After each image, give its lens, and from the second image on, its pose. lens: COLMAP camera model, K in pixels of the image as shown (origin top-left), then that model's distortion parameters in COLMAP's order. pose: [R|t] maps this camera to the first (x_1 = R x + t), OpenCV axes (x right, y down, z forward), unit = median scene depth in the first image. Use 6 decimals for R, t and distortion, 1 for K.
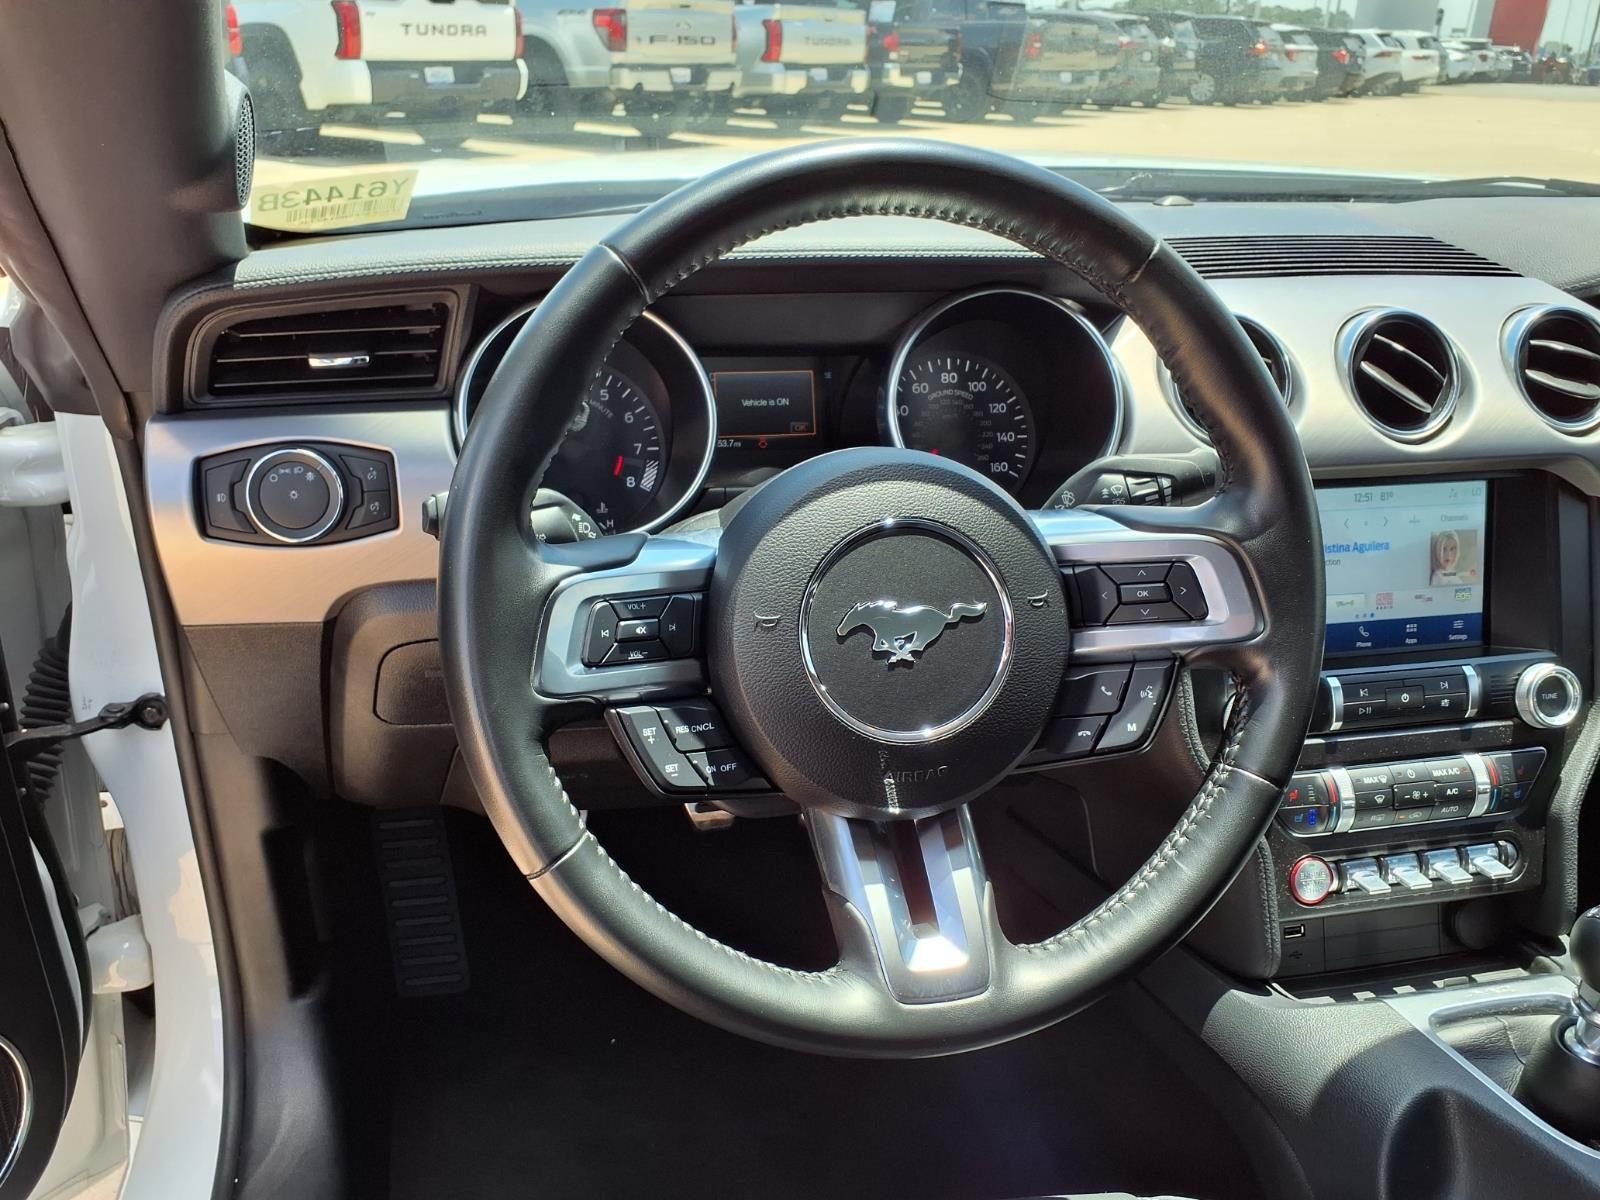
lens RADIAL K [[1292.6, 0, 826.7], [0, 1292.6, 595.3], [0, 0, 1]] dist [0.075868, -0.124654]
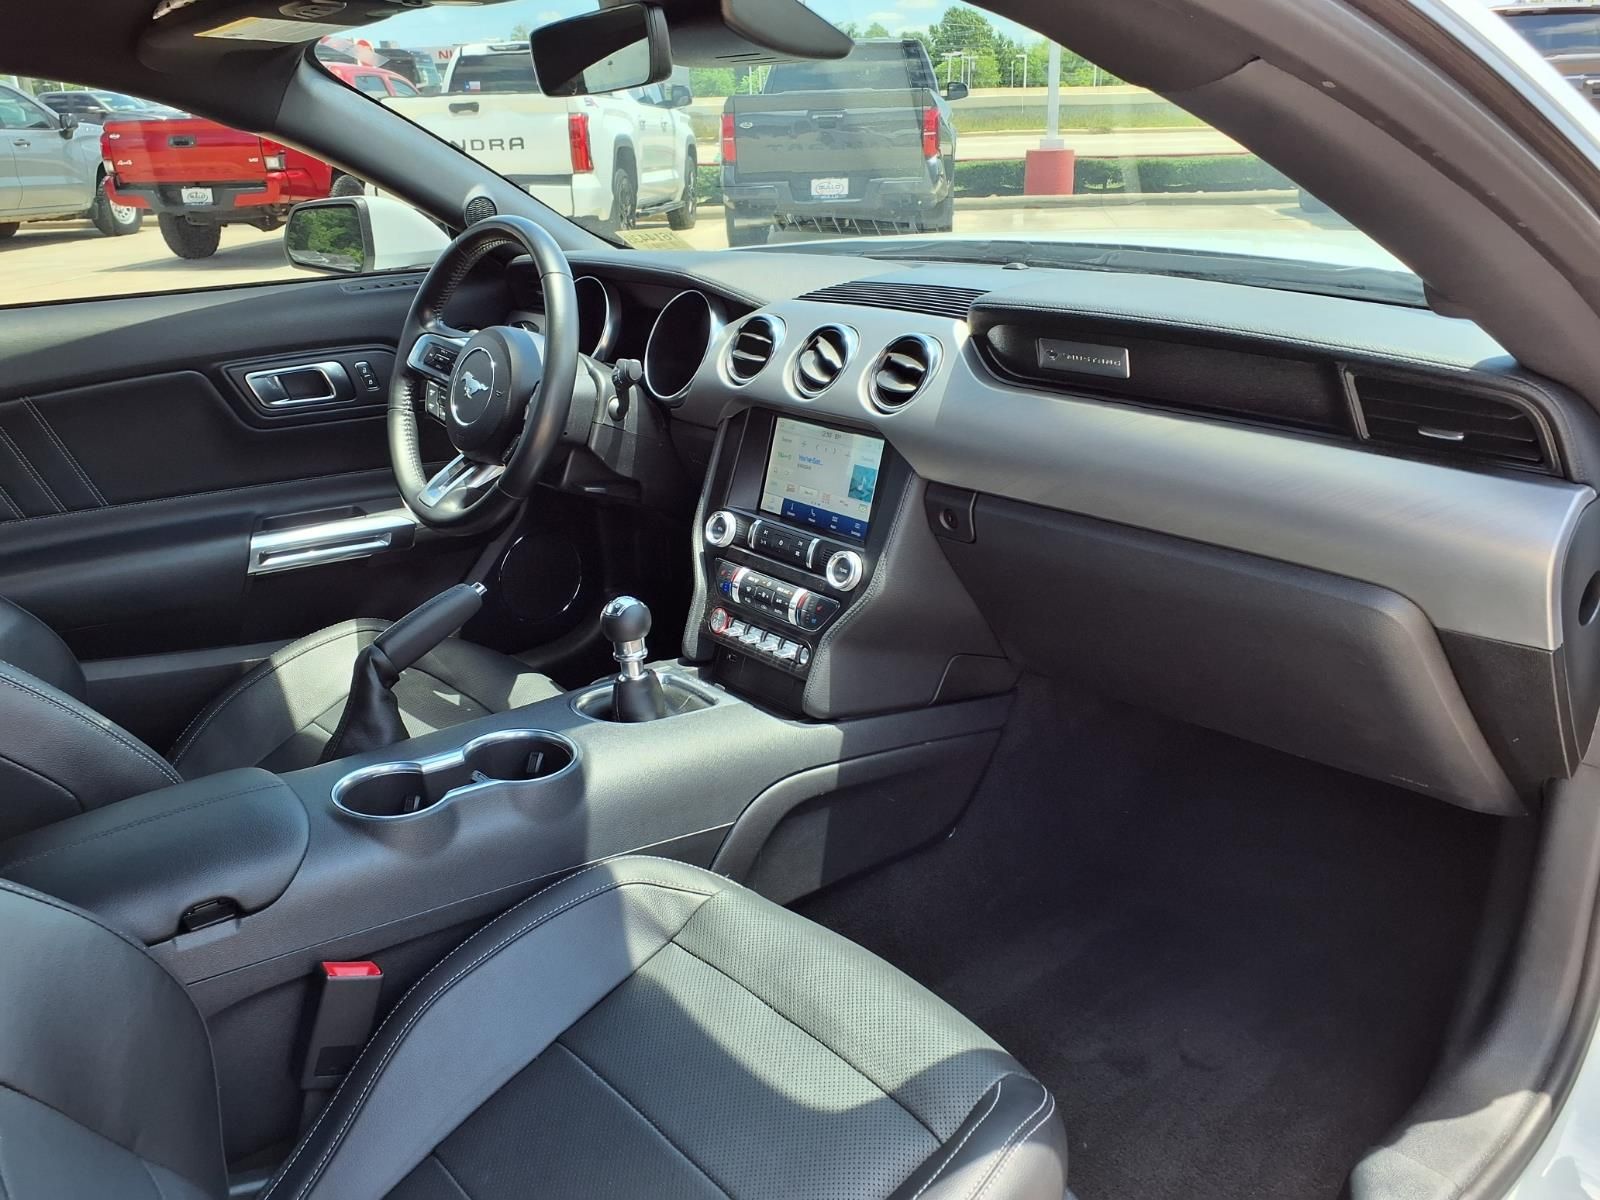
lens RADIAL K [[1252.2, 0, 800.0], [0, 1252.2, 600.0], [0, 0, 1]] dist [0.102417, -0.155199]
pose [[0.494919, 0.281519, -0.822072, 1.873273], [-0.292098, 0.944910, 0.147731, -0.106649], [0.818373, 0.167011, 0.549885, 0.103815]]
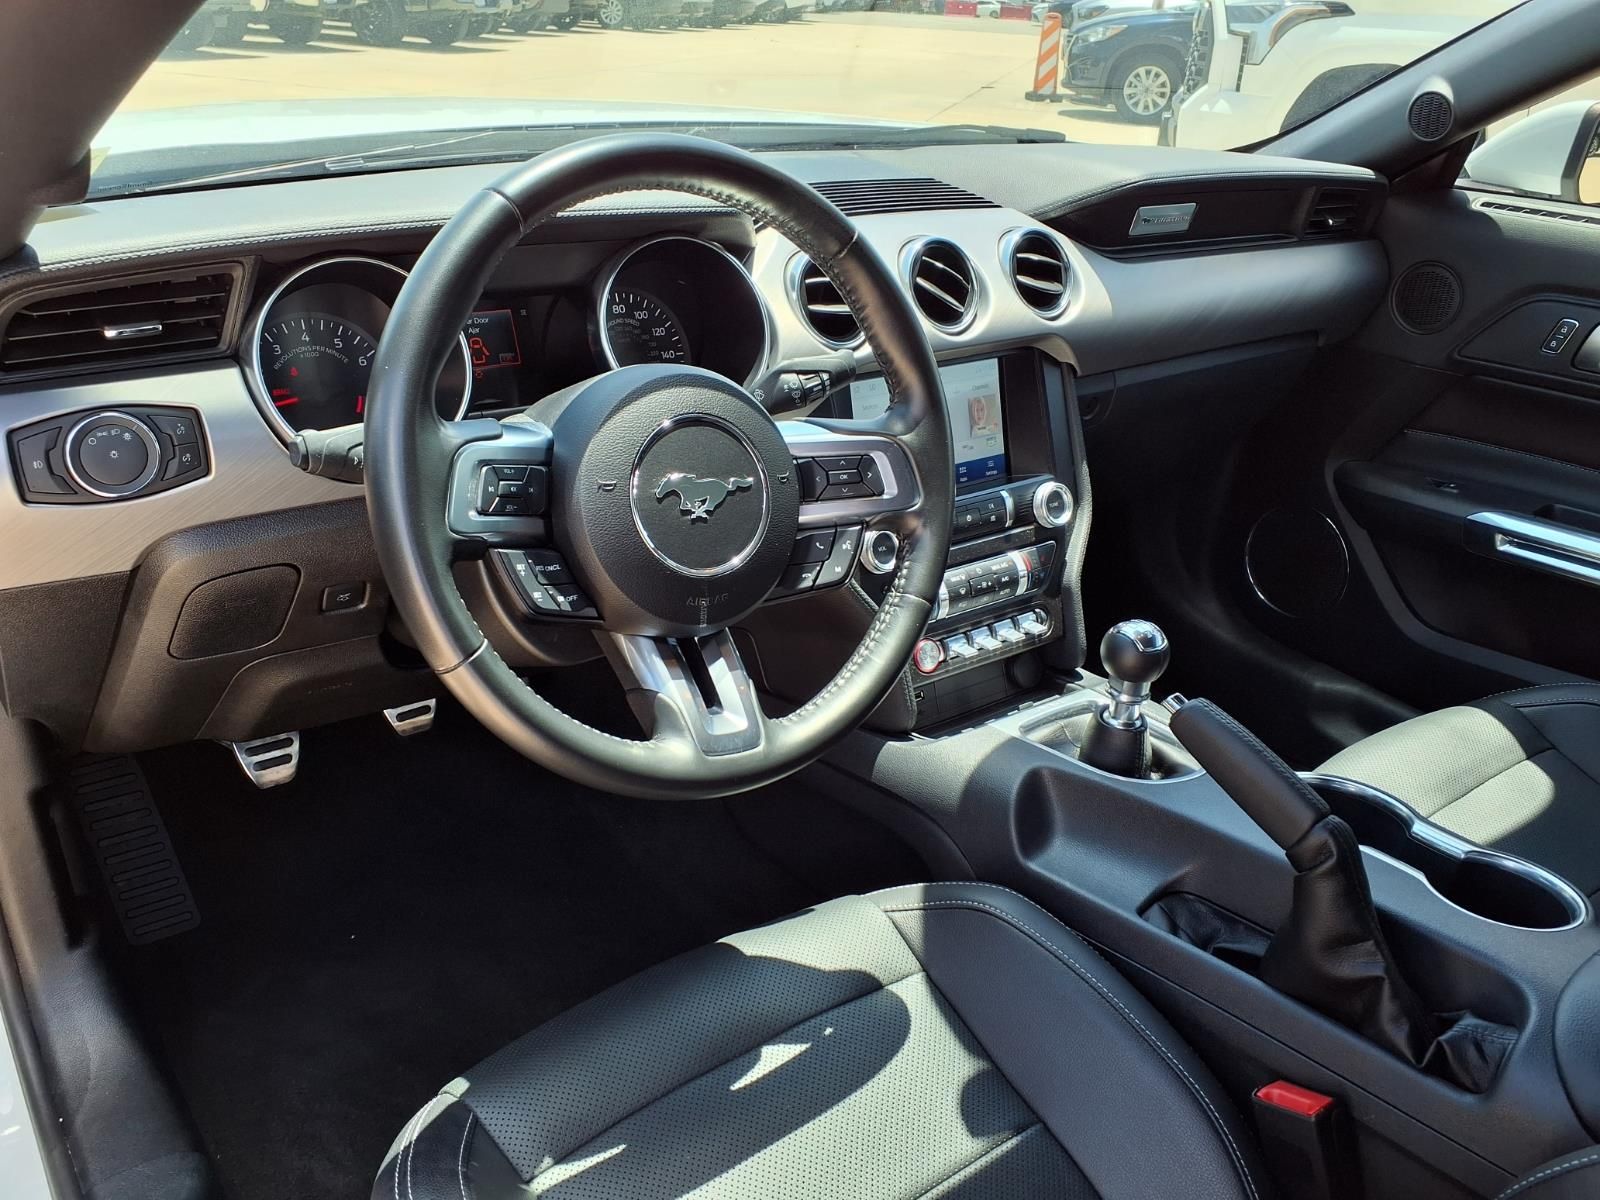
lens RADIAL K [[1252.2, 0, 800.0], [0, 1252.2, 600.0], [0, 0, 1]] dist [0.102417, -0.155199]
pose [[0.919392, -0.154230, 0.361844, -0.228251], [0.130059, 0.987377, 0.090391, 0.019693], [-0.371217, -0.036043, 0.927846, -0.191210]]
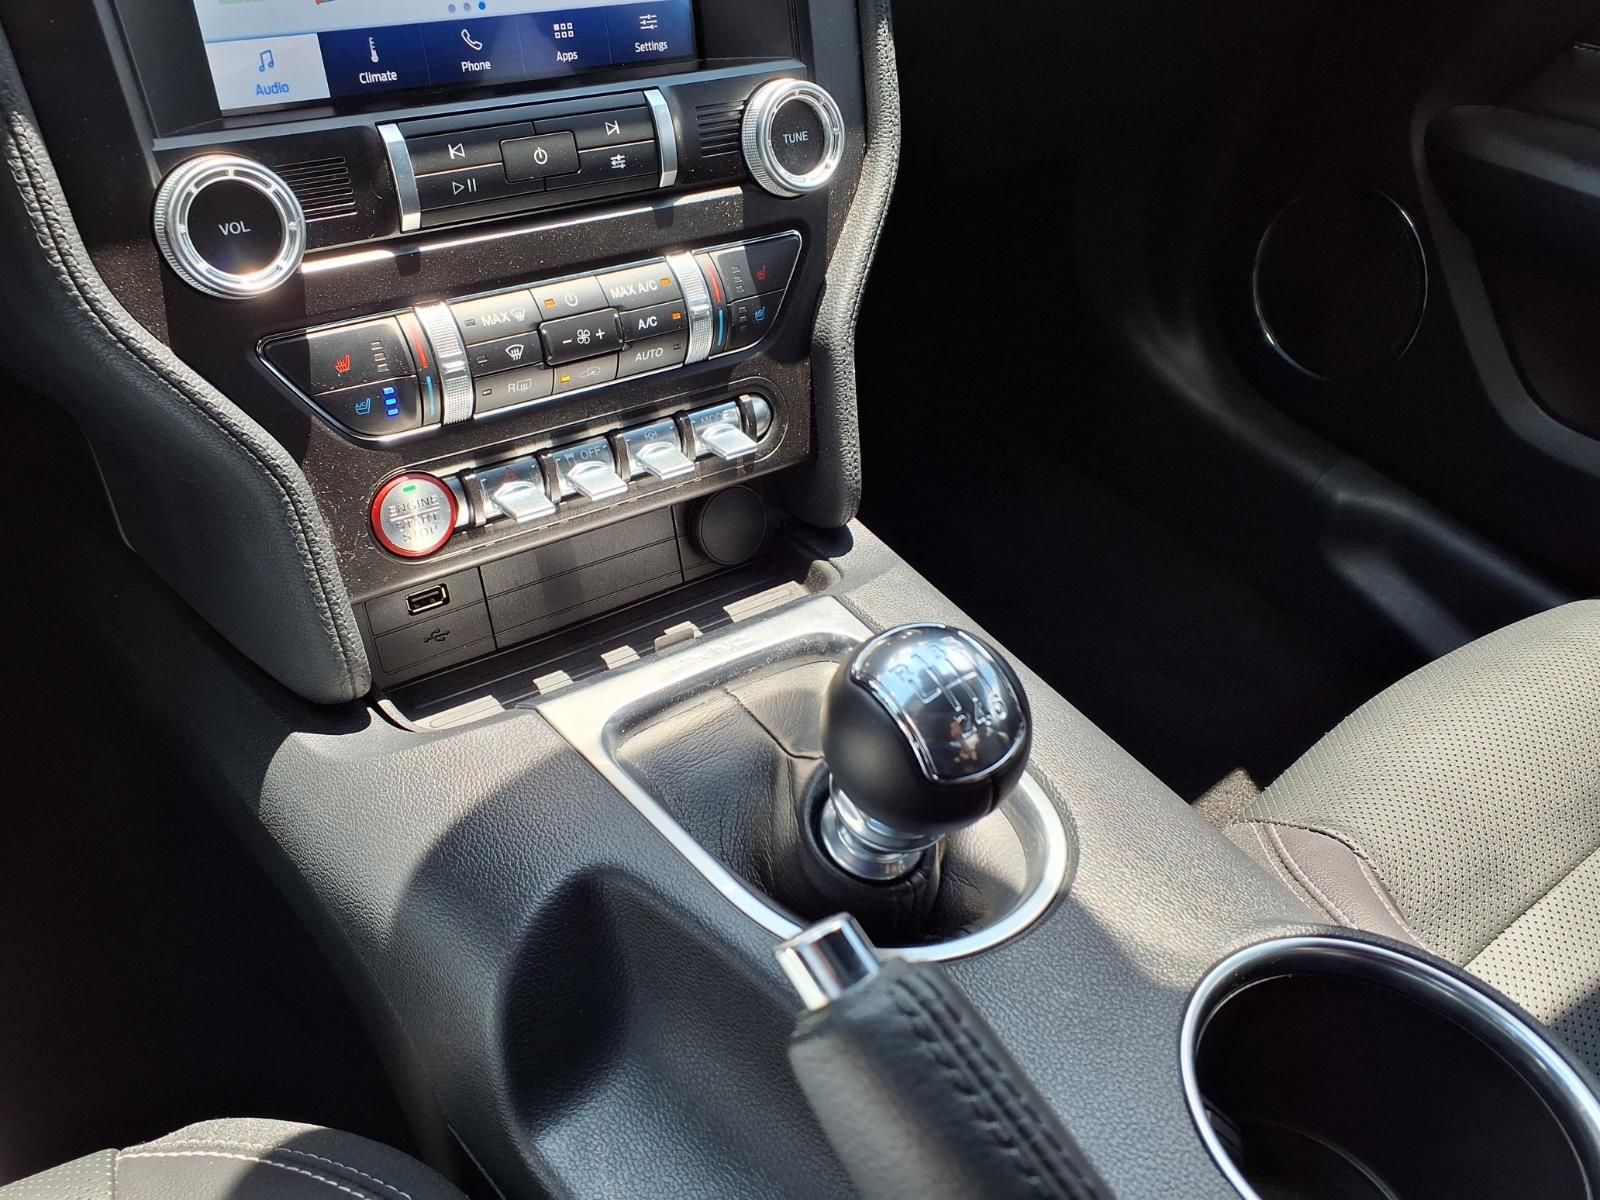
lens RADIAL K [[1252.2, 0, 800.0], [0, 1252.2, 600.0], [0, 0, 1]] dist [0.102417, -0.155199]
pose [[0.925053, -0.198198, 0.324030, 0.336984], [0.089660, 0.942901, 0.320777, 0.093372], [-0.369106, -0.267683, 0.890004, 0.446782]]
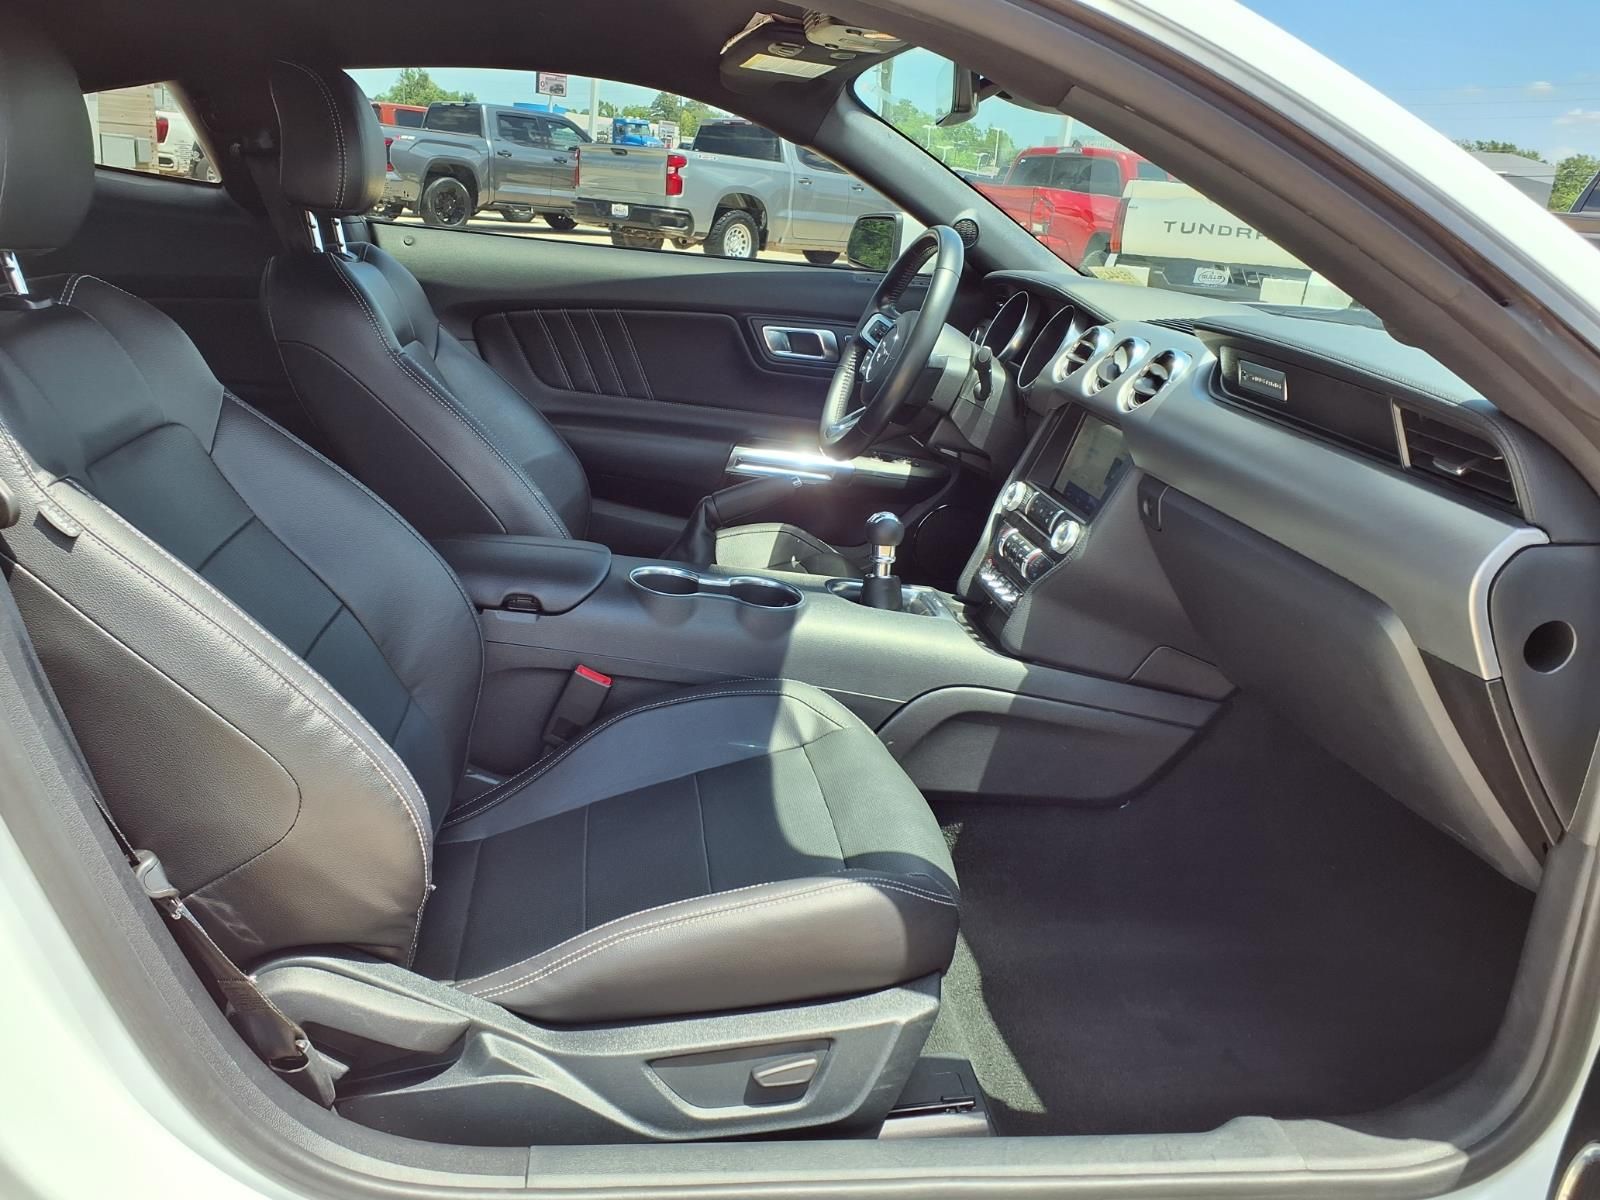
lens RADIAL K [[1252.2, 0, 800.0], [0, 1252.2, 600.0], [0, 0, 1]] dist [0.102417, -0.155199]
pose [[-0.051157, 0.295580, -0.953947, 2.422237], [-0.451758, 0.845035, 0.286059, -0.202013], [0.890673, 0.445587, 0.090301, 0.542255]]
